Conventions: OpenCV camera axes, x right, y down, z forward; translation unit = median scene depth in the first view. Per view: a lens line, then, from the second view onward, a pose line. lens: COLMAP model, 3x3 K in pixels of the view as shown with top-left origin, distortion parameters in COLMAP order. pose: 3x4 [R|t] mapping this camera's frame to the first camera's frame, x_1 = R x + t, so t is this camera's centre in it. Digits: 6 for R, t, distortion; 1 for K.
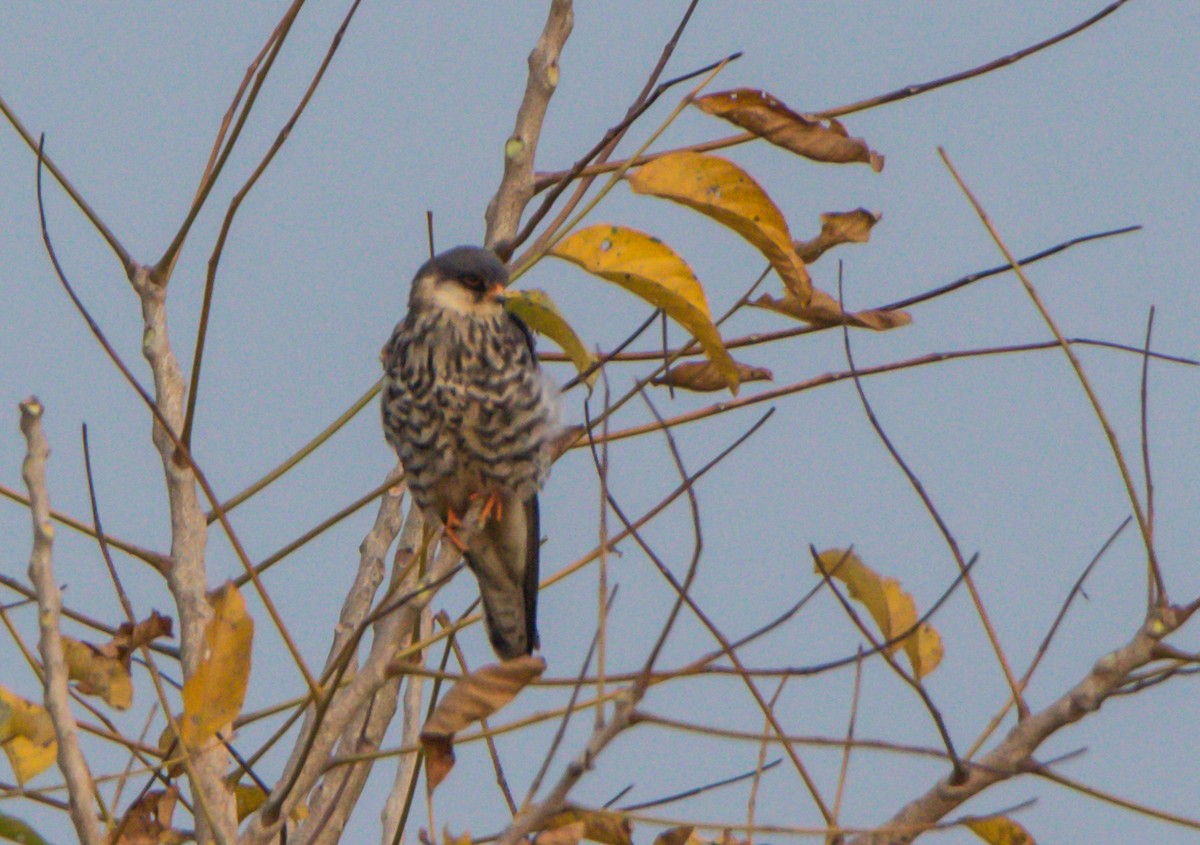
lens RADIAL K [[471.1, 0, 600.1], [0, 471.1, 416.8], [0, 0, 1]] dist [-0.002939, 0.000842]
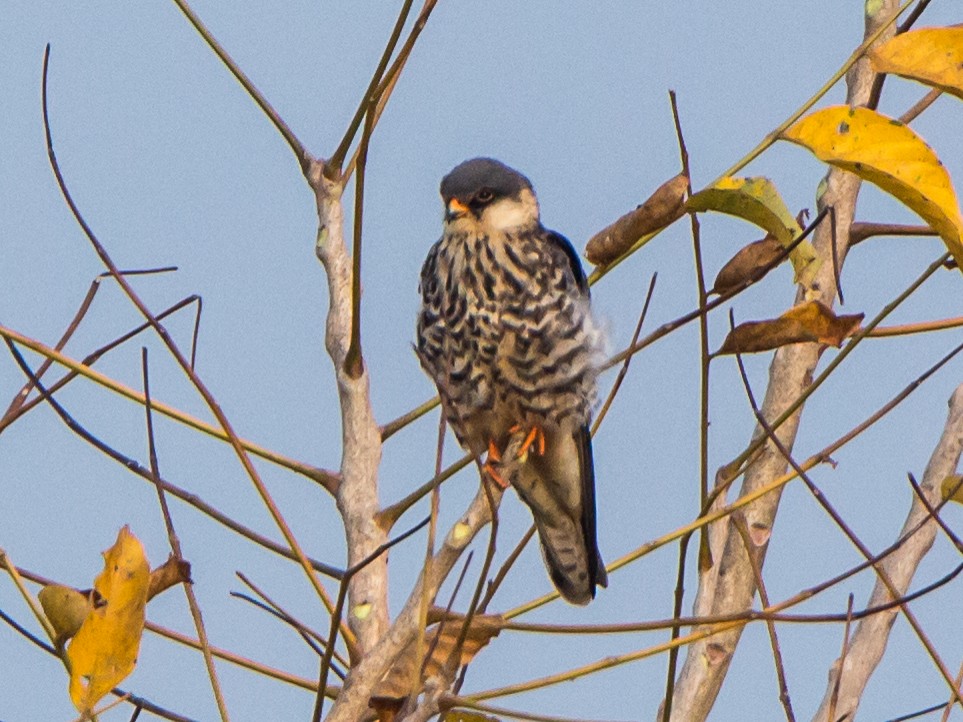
lens RADIAL K [[497.4, 0, 484.8], [0, 497.4, 369.4], [0, 0, 1]] dist [0.007942, -0.001969]
pose [[0.999972, -0.007538, -0.000200, -0.326434], [0.007537, 0.999971, -0.001449, 0.049149], [0.000211, 0.001447, 0.999999, 0.008361]]
